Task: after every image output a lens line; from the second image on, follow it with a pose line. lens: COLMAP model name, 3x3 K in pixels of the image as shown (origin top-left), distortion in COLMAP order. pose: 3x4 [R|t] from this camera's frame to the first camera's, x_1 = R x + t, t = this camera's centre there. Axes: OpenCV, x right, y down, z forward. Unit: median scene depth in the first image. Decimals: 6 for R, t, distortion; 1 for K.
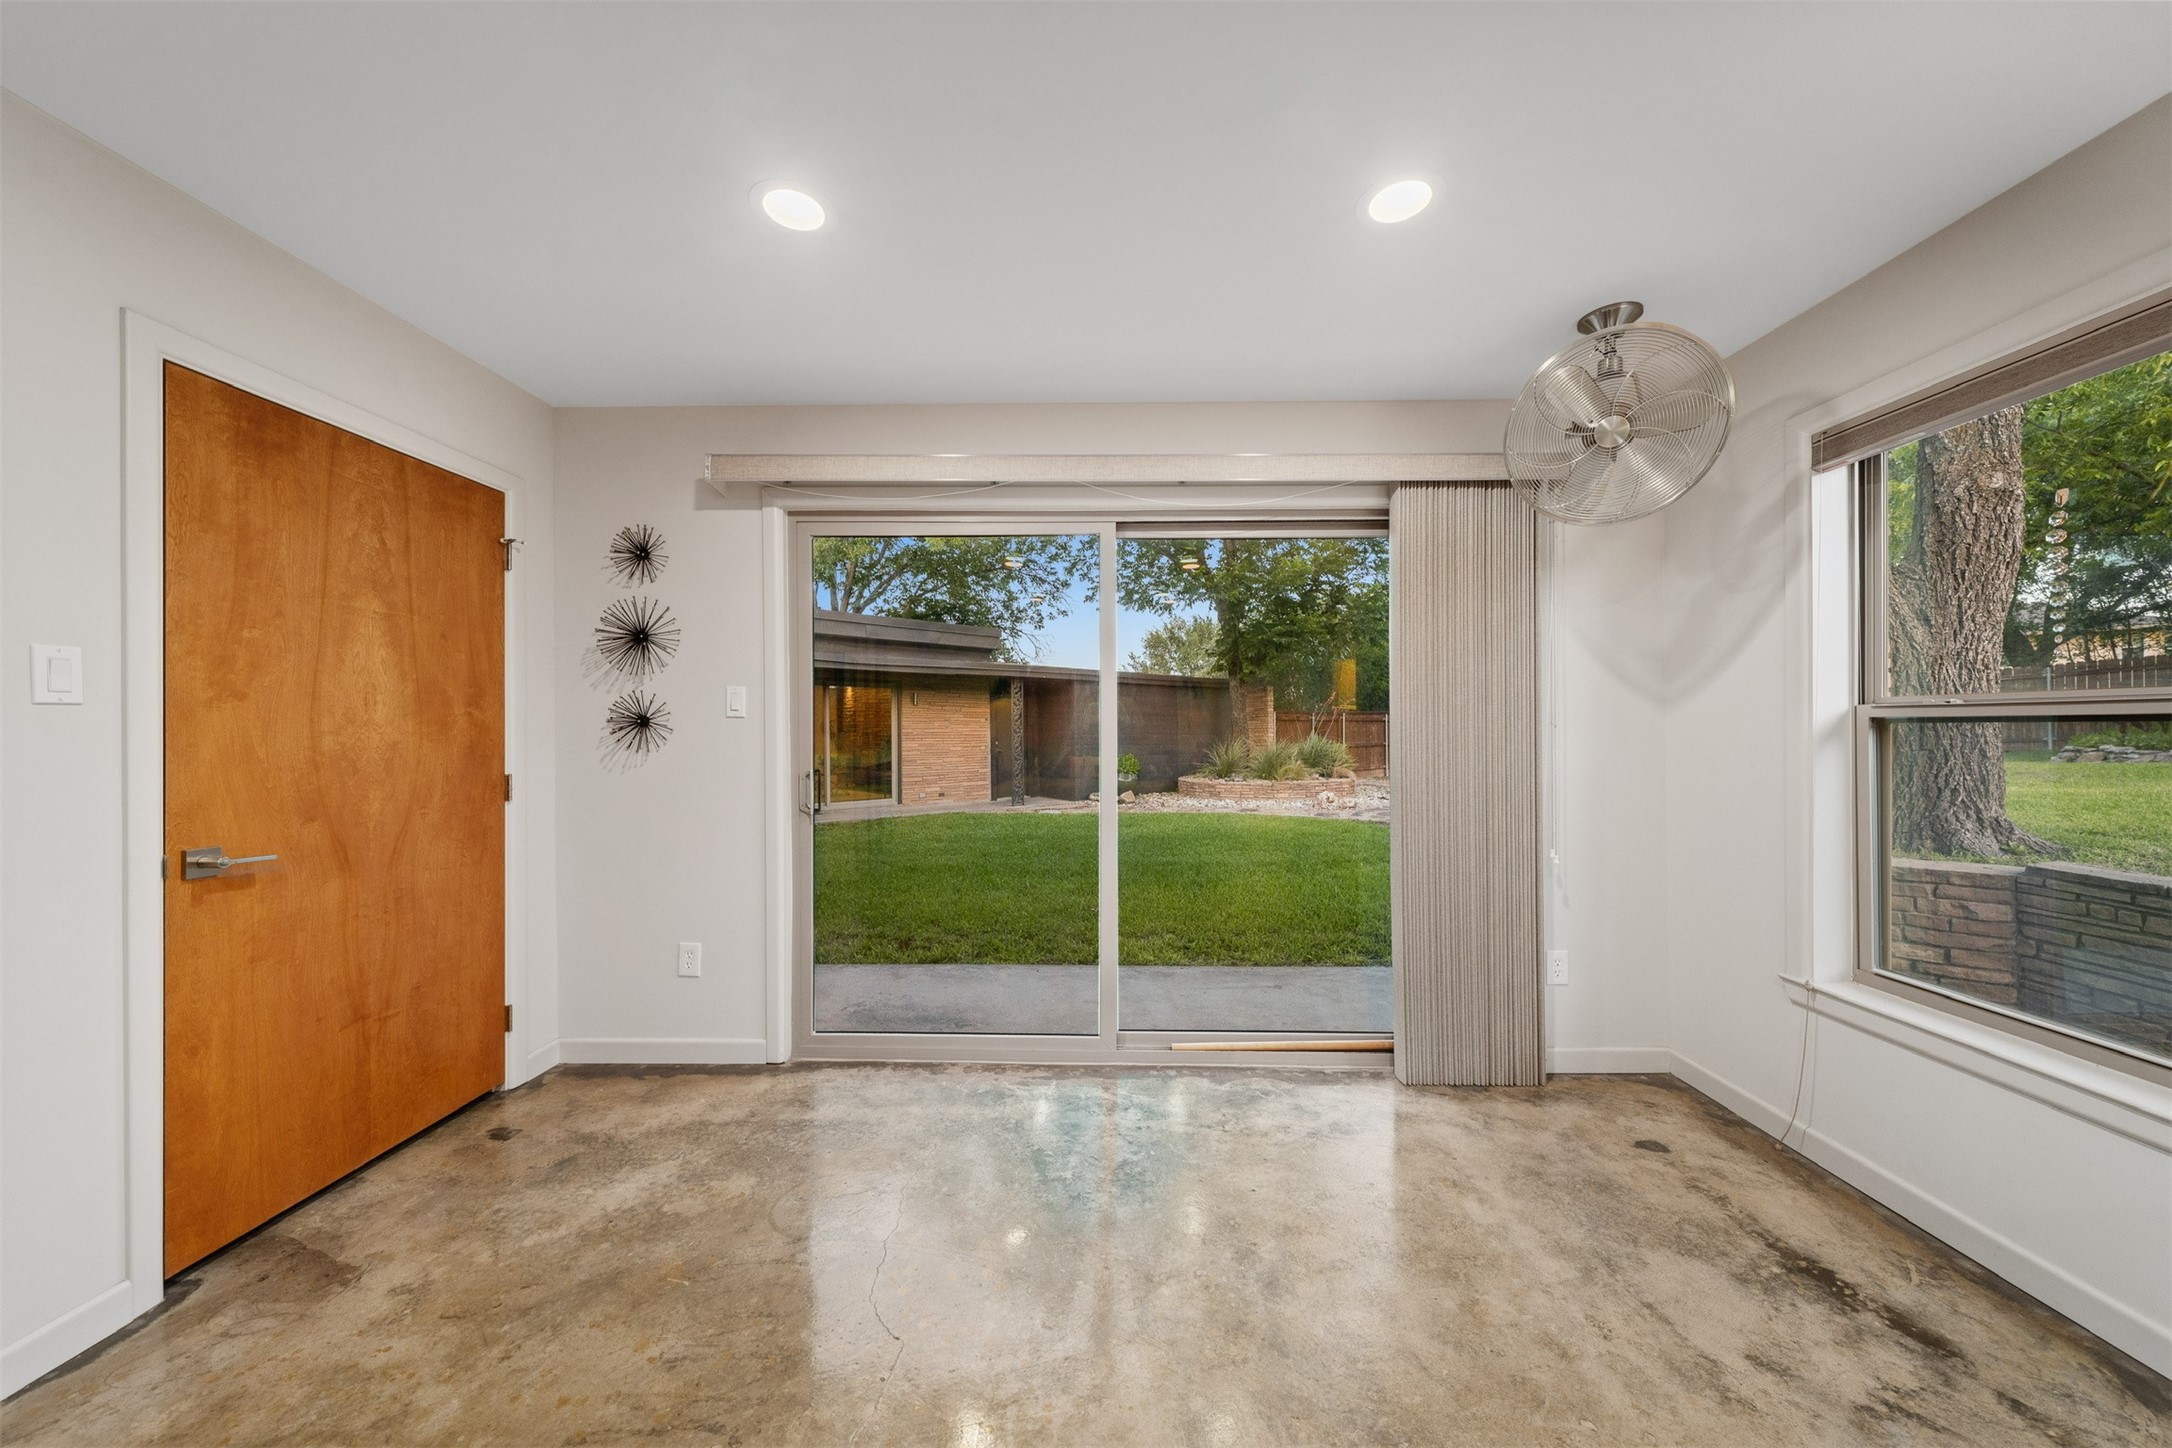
lens RADIAL K [[730.5, 0, 1088.0], [0, 730.5, 730.7], [0, 0, 1]] dist [-0.000719, -0.000067]
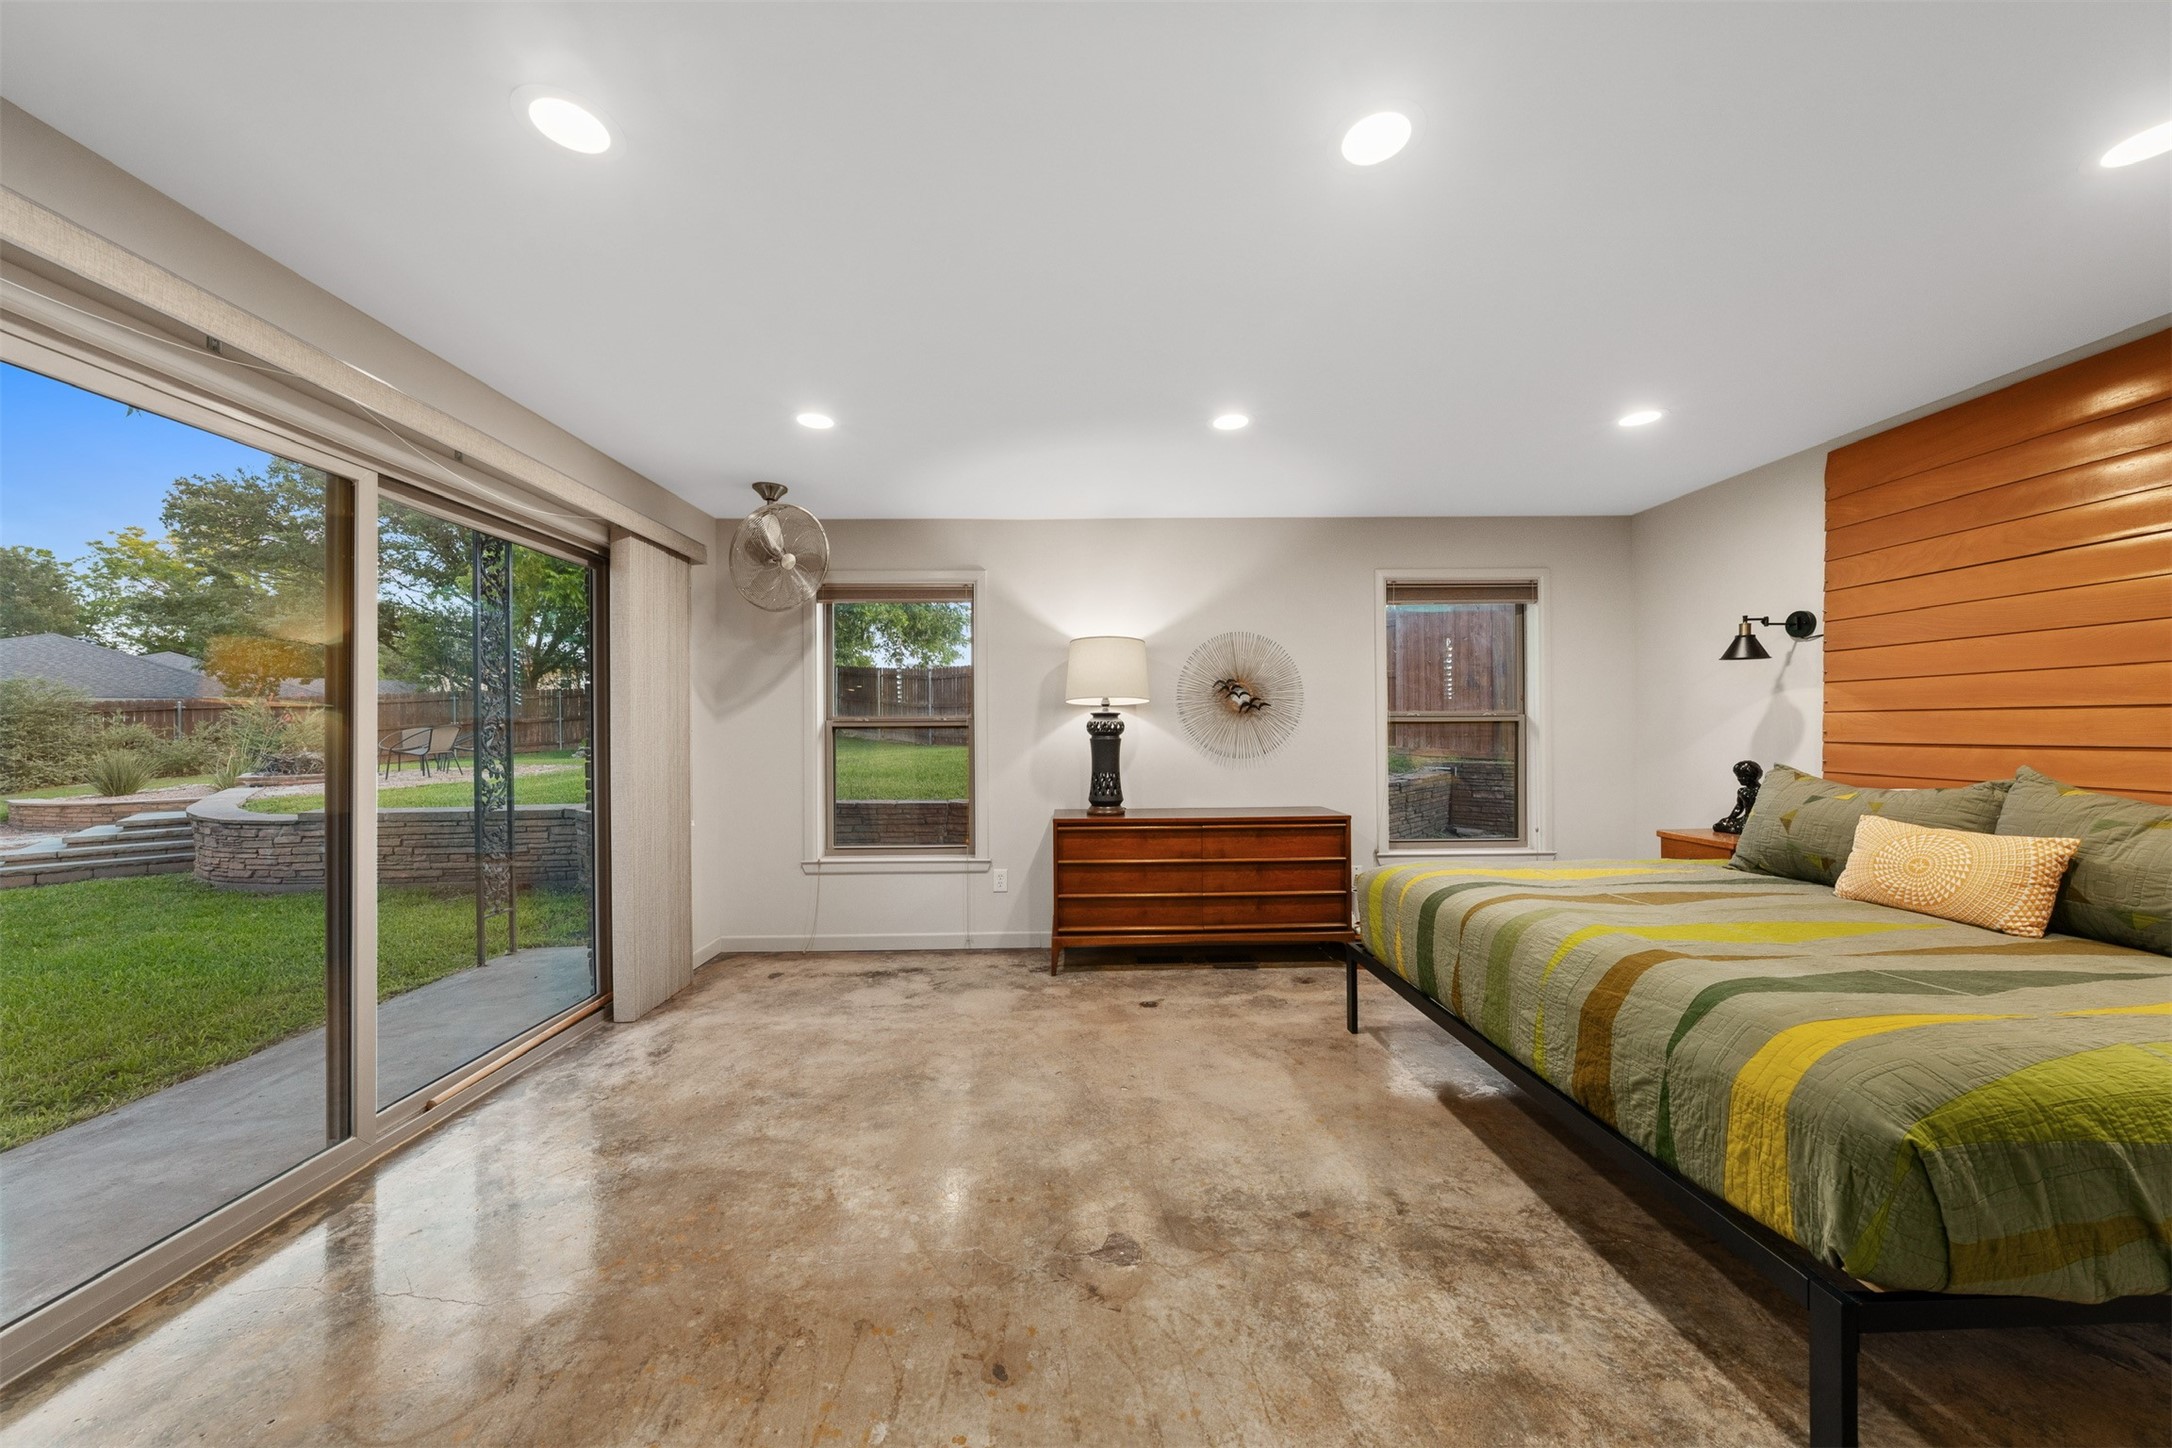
lens RADIAL K [[730.5, 0, 1088.0], [0, 730.5, 730.7], [0, 0, 1]] dist [-0.000719, -0.000067]
pose [[-0.034264, 0.001756, 0.999411, -0.972454], [0.008508, 0.999963, -0.001465, 0.002503], [-0.999377, 0.008453, -0.034278, 0.320335]]
